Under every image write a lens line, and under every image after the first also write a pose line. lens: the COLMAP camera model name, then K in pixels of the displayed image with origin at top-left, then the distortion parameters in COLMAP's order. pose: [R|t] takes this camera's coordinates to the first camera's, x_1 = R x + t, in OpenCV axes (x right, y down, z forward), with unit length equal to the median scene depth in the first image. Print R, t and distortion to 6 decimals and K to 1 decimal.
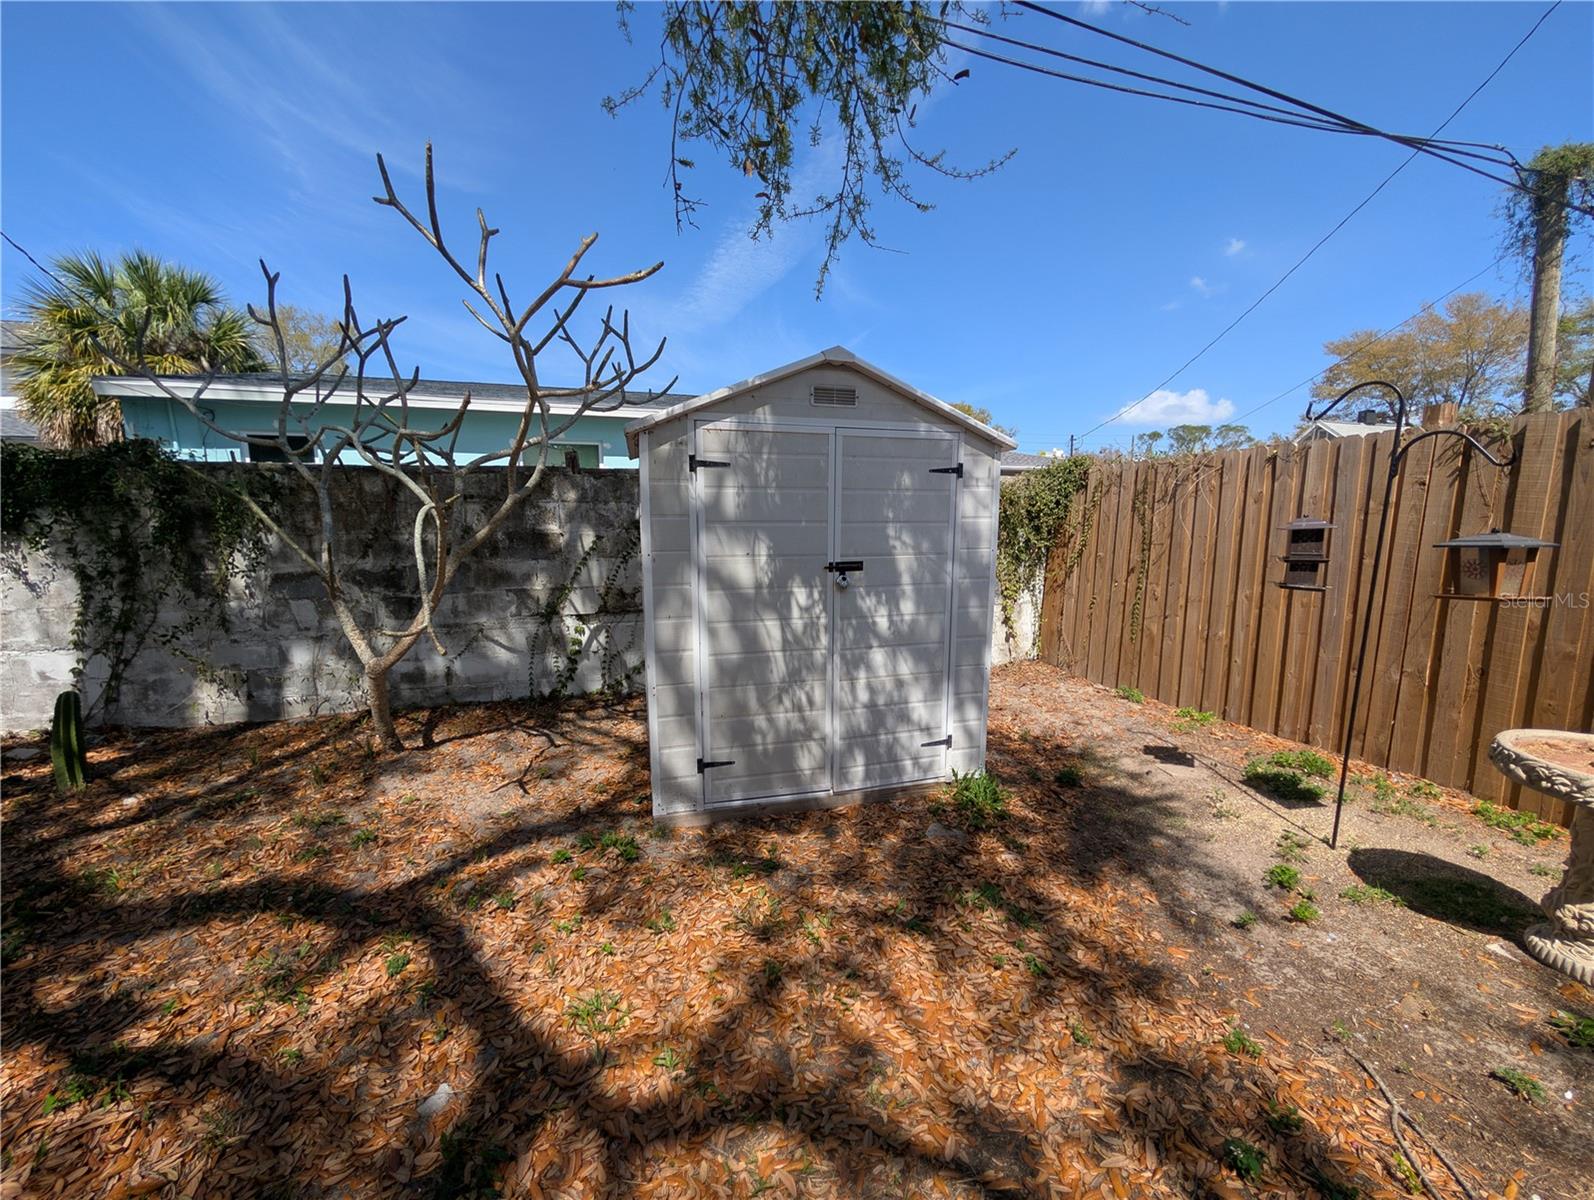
lens RADIAL K [[602.8, 0, 794.8], [0, 602.8, 603.7], [0, 0, 1]] dist [-0.000404, -0.000145]
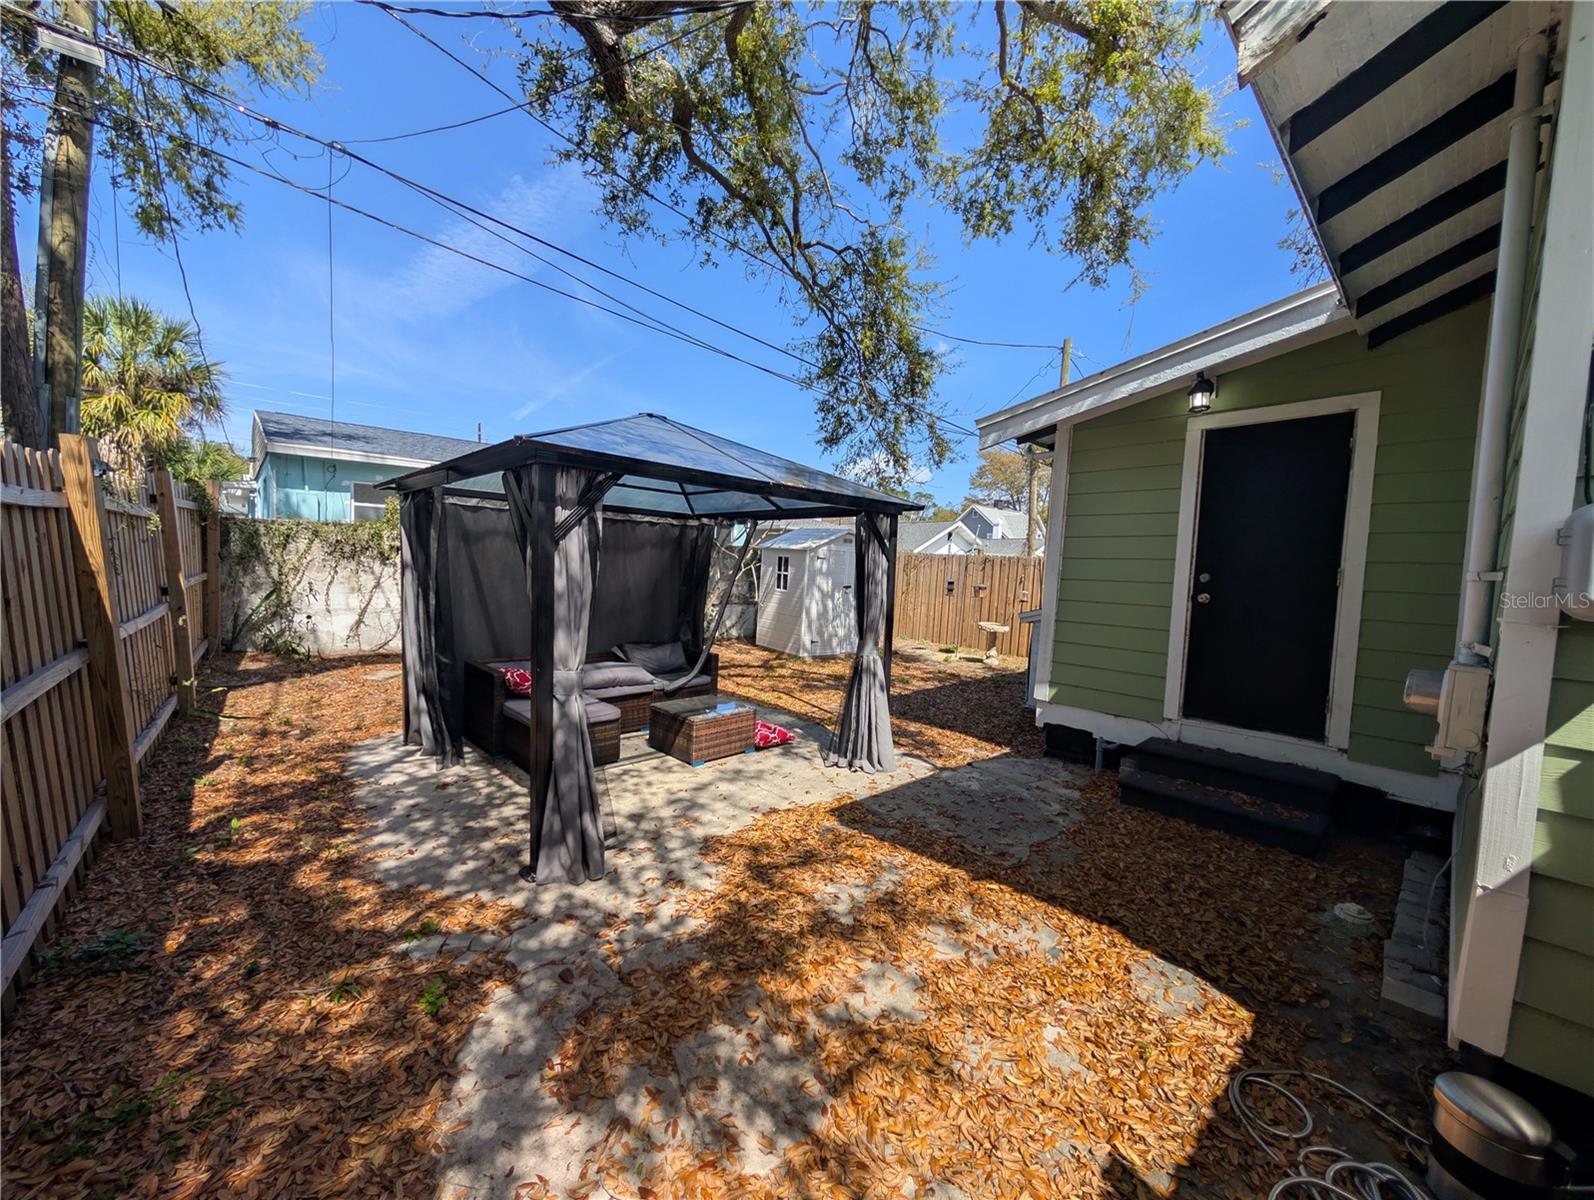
lens RADIAL K [[602.8, 0, 794.8], [0, 602.8, 603.7], [0, 0, 1]] dist [-0.000404, -0.000145]
pose [[0.914437, 0.021599, 0.404151, -1.682319], [-0.001076, 0.998701, -0.050941, 0.226128], [-0.404726, 0.046147, 0.913273, -2.190869]]
